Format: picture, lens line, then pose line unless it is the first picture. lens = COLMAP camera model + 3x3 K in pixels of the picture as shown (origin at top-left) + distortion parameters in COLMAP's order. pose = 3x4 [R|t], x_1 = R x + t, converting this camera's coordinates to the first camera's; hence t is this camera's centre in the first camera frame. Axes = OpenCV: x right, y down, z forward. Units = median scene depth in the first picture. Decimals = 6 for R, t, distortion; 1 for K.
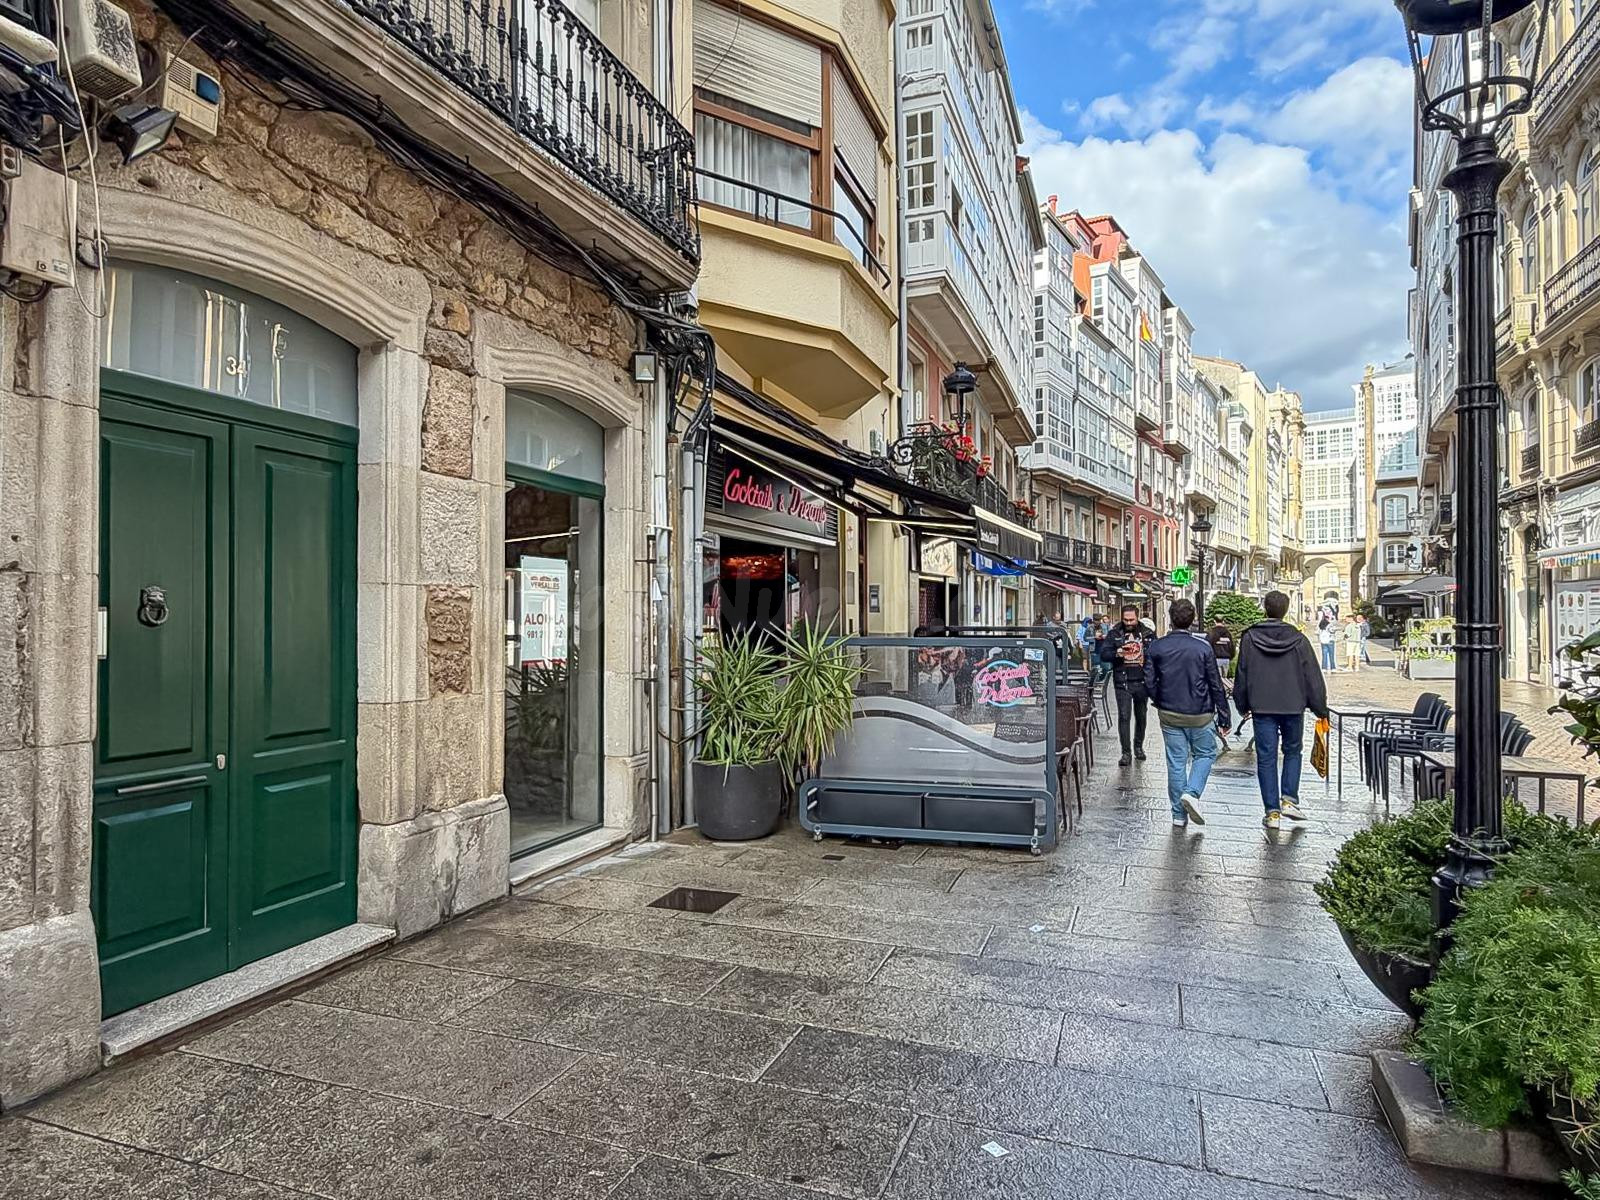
lens RADIAL K [[986.6, 0, 796.3], [0, 986.6, 612.0], [0, 0, 1]] dist [0.007852, 0.000588]
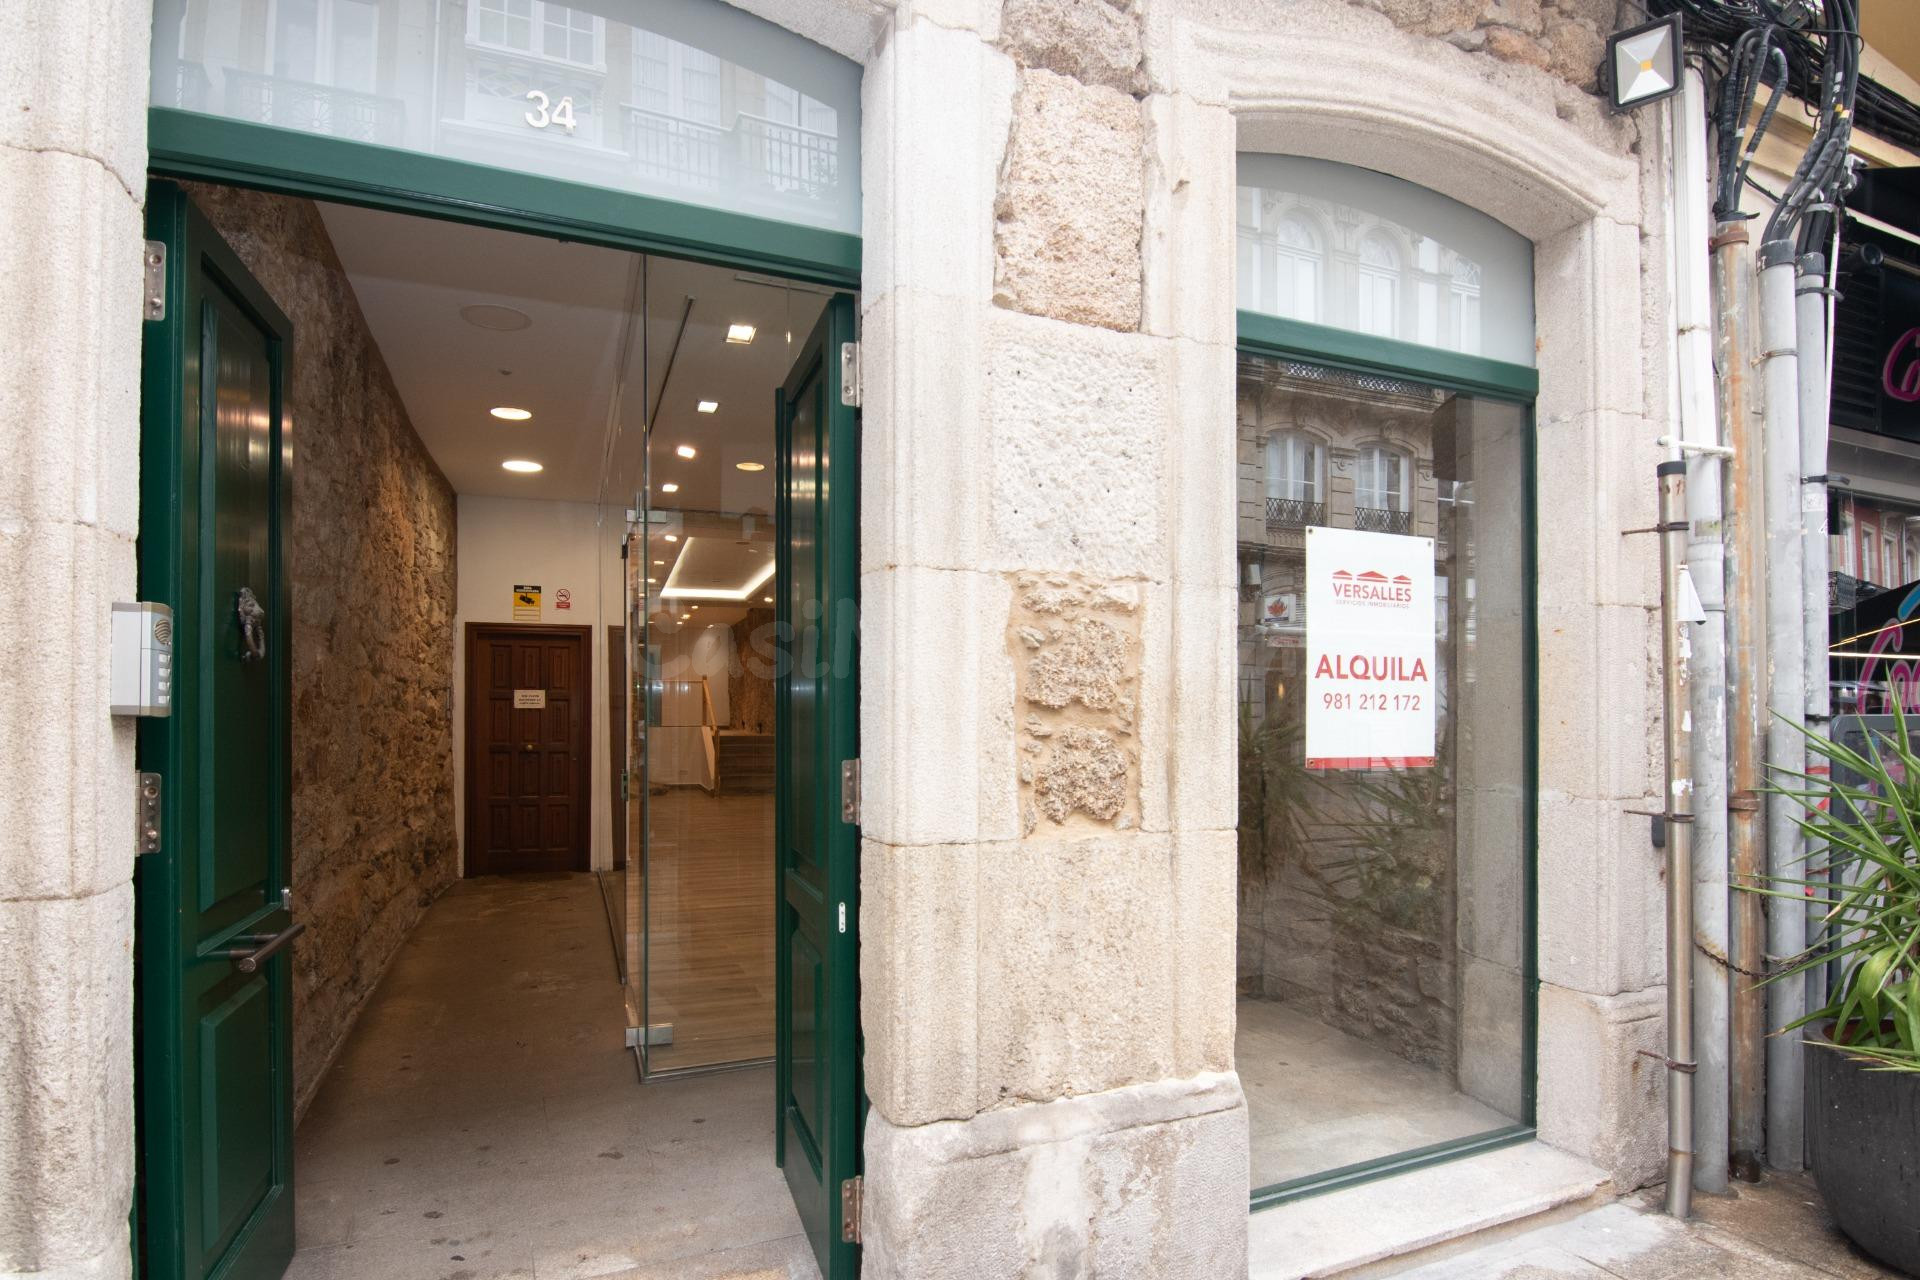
lens RADIAL K [[934.1, 0, 871.5], [0, 934.1, 706.5], [0, 0, 1]] dist [-0.012213, -0.003439]
pose [[0.662258, -0.003721, -0.749266, -0.088245], [0.002503, 0.999993, -0.002754, 0.025453], [0.749271, -0.000051, 0.662263, 0.546312]]
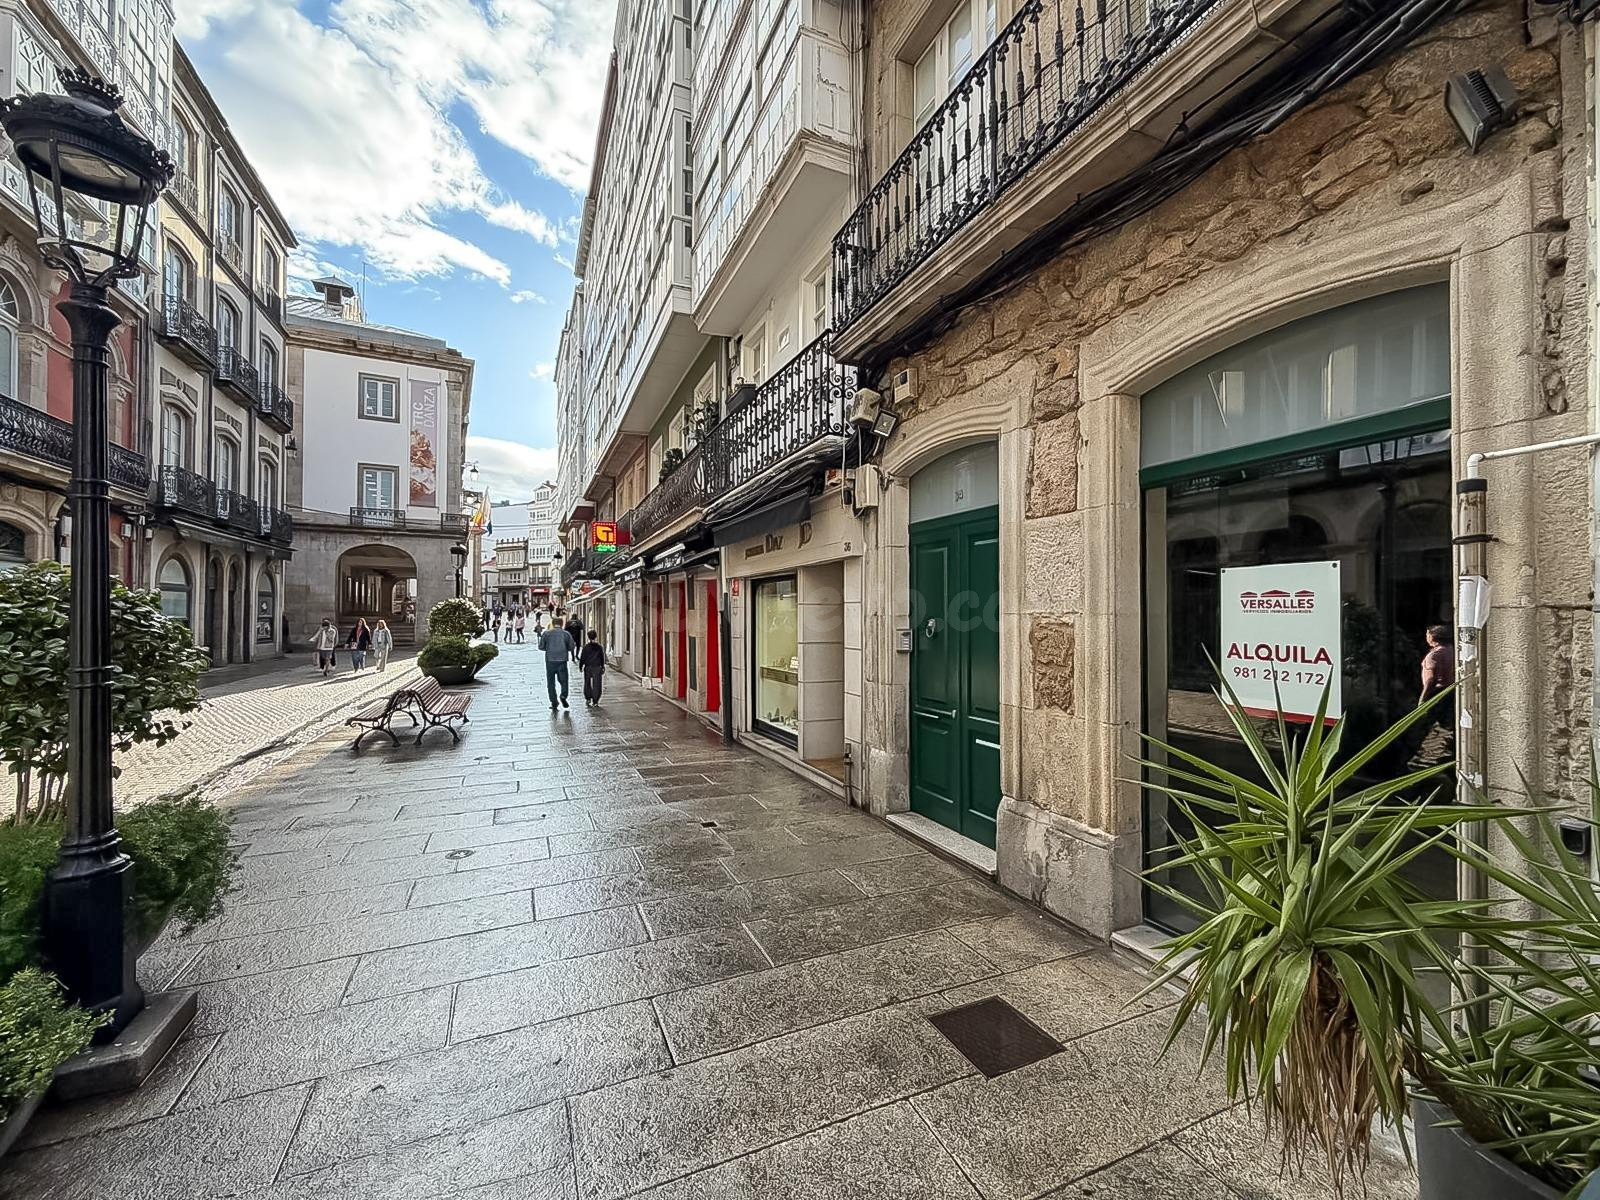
lens RADIAL K [[642.2, 0, 797.4], [0, 642.2, 609.1], [0, 0, 1]] dist [-0.002493, -0.000117]
pose [[-0.718978, -0.003806, -0.695022, 0.295661], [0.005816, 0.999917, -0.011492, -0.020130], [0.695008, -0.012305, -0.718896, 1.085257]]
